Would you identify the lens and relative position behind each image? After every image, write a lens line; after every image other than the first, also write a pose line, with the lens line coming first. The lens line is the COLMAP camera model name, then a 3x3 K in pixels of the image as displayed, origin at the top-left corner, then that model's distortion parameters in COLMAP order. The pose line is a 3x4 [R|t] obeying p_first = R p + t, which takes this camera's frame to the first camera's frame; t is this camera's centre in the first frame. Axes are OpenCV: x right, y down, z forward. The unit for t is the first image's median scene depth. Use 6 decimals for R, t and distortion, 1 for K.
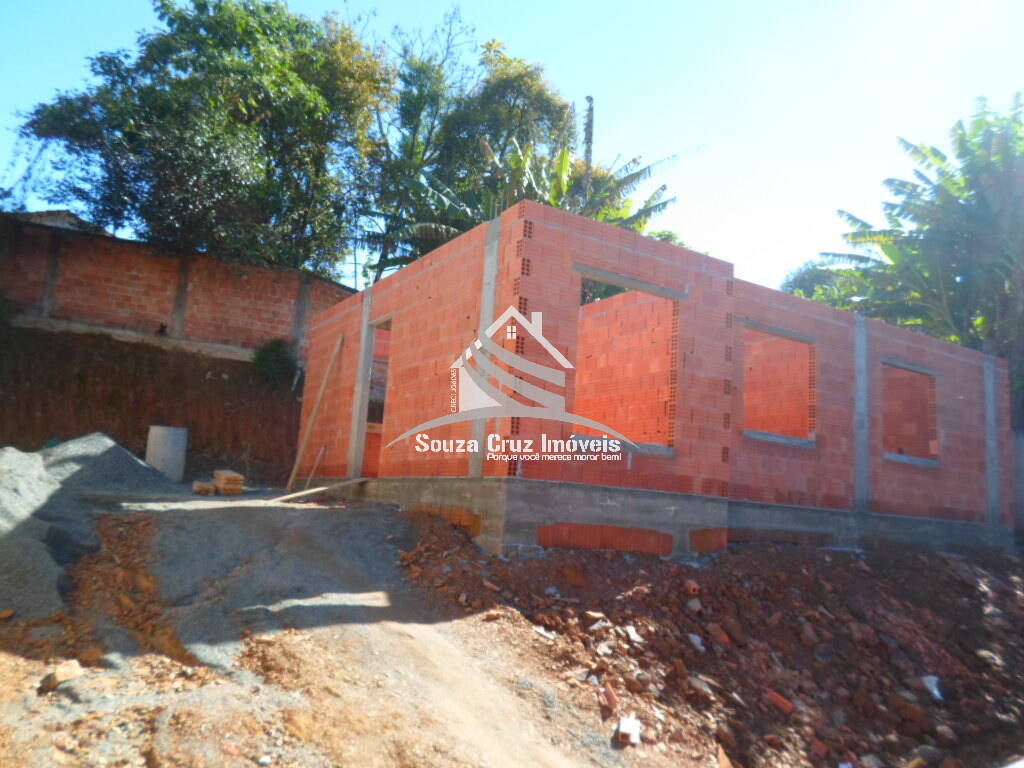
lens RADIAL K [[831.9, 0, 512.0], [0, 831.9, 384.0], [0, 0, 1]] dist [-0.017958, 0.000335]
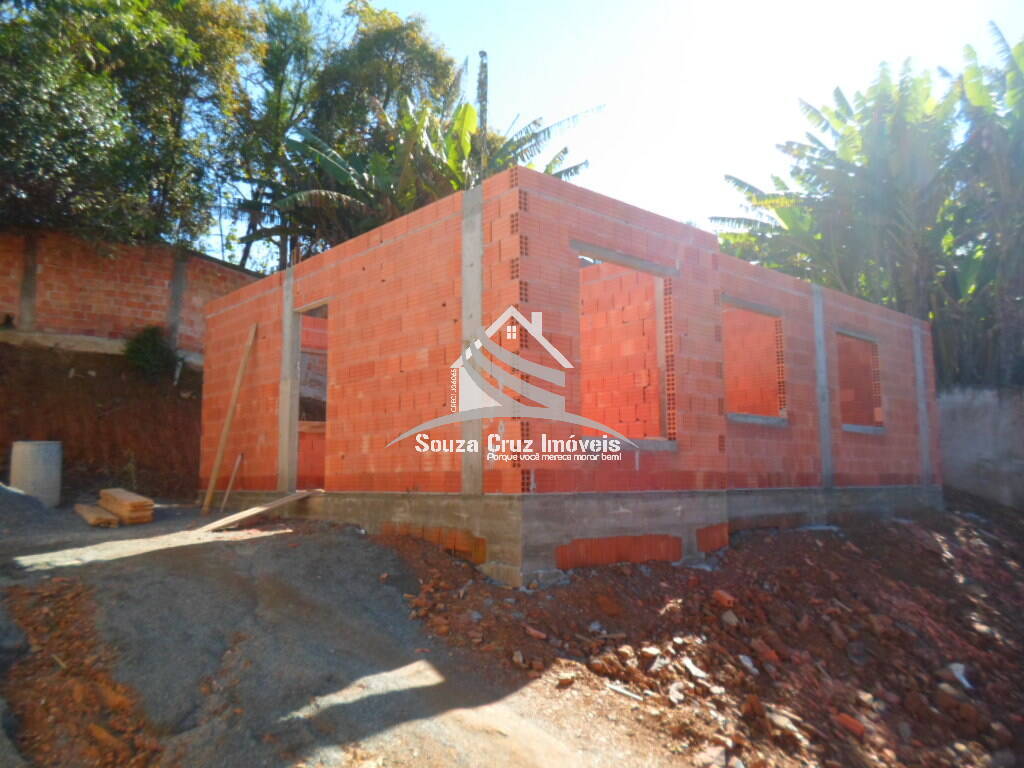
lens RADIAL K [[822.6, 0, 512.0], [0, 822.6, 384.0], [0, 0, 1]] dist [-0.011643, -0.007937]
pose [[0.980220, -0.051875, 0.190991, -0.119433], [0.043143, 0.997837, 0.049599, -0.030364], [-0.193151, -0.040378, 0.980338, 0.125864]]
